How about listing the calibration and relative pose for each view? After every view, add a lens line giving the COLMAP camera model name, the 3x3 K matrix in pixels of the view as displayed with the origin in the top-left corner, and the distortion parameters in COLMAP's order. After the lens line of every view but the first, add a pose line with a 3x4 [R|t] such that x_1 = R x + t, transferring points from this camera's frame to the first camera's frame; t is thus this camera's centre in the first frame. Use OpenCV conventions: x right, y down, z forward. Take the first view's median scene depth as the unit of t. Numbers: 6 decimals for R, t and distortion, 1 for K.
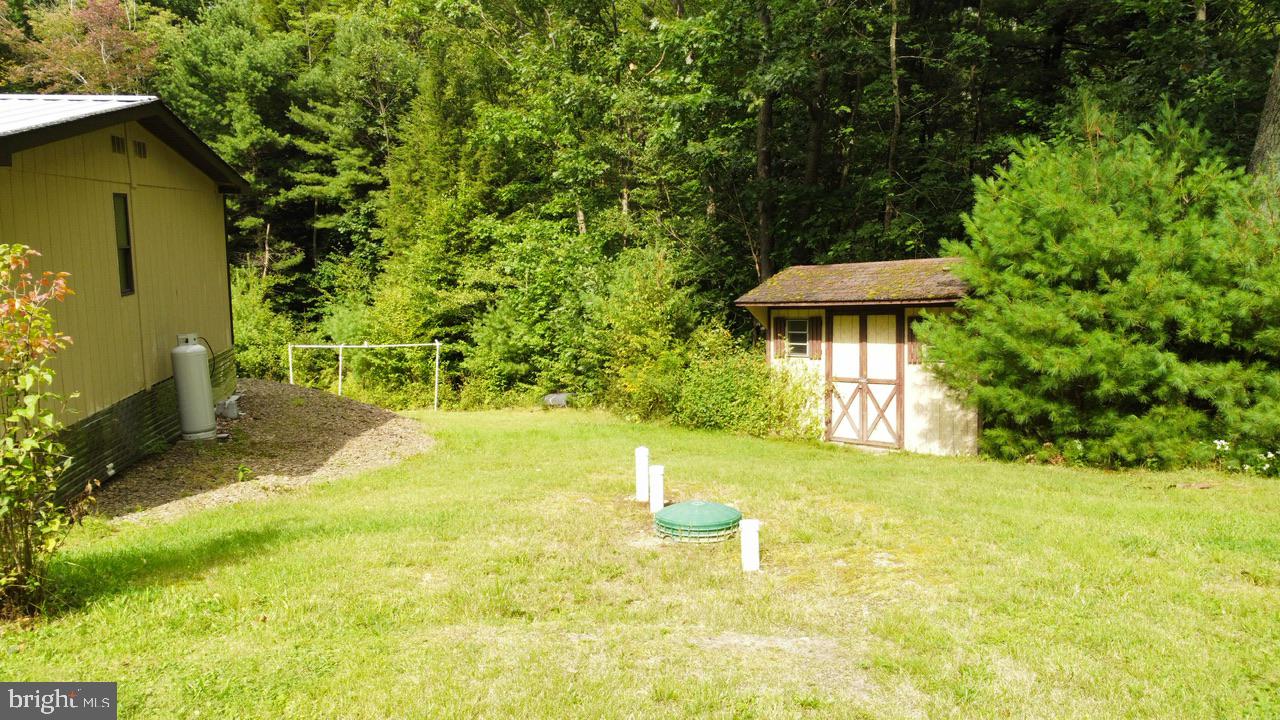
lens RADIAL K [[937.9, 0, 646.3], [0, 937.9, 386.5], [0, 0, 1]] dist [-0.011917, -0.010385]
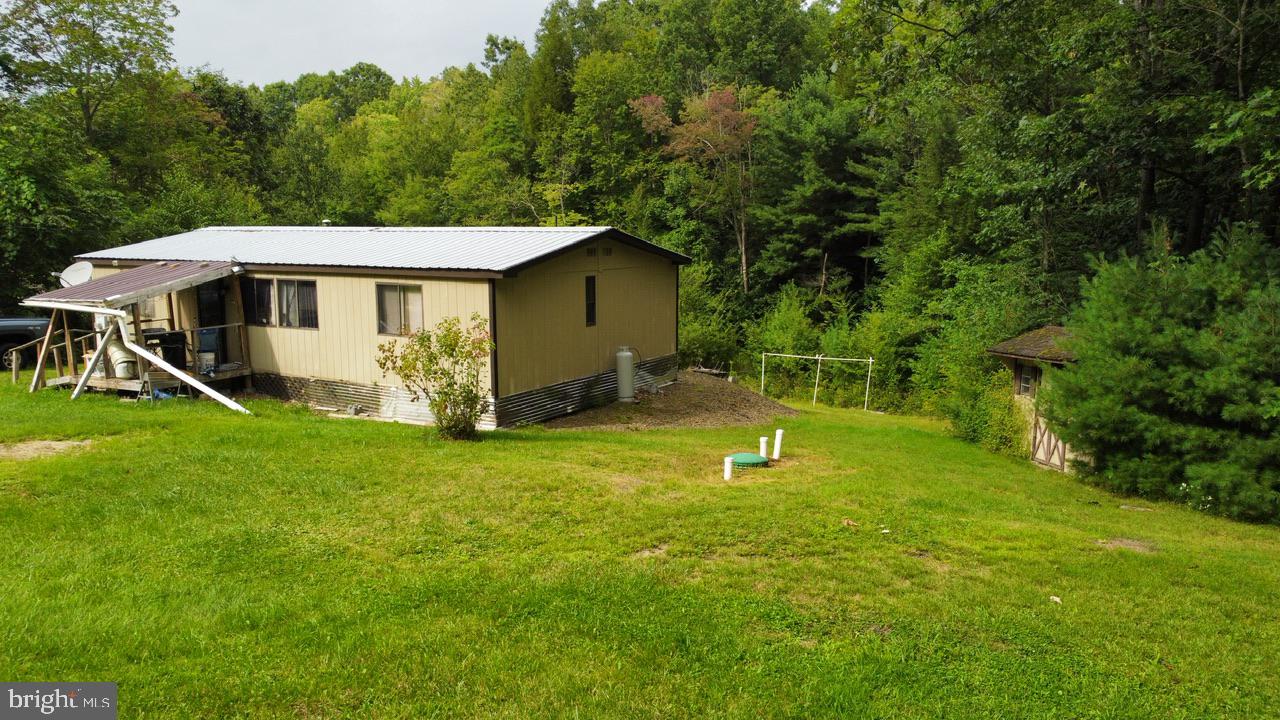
lens RADIAL K [[937.9, 0, 639.6], [0, 937.9, 359.5], [0, 0, 1]] dist [-0.011917, -0.010385]
pose [[0.779731, 0.082897, -0.620603, 0.199222], [-0.104107, 0.994564, 0.002047, -0.009925], [0.617399, 0.063013, 0.784122, -0.131094]]
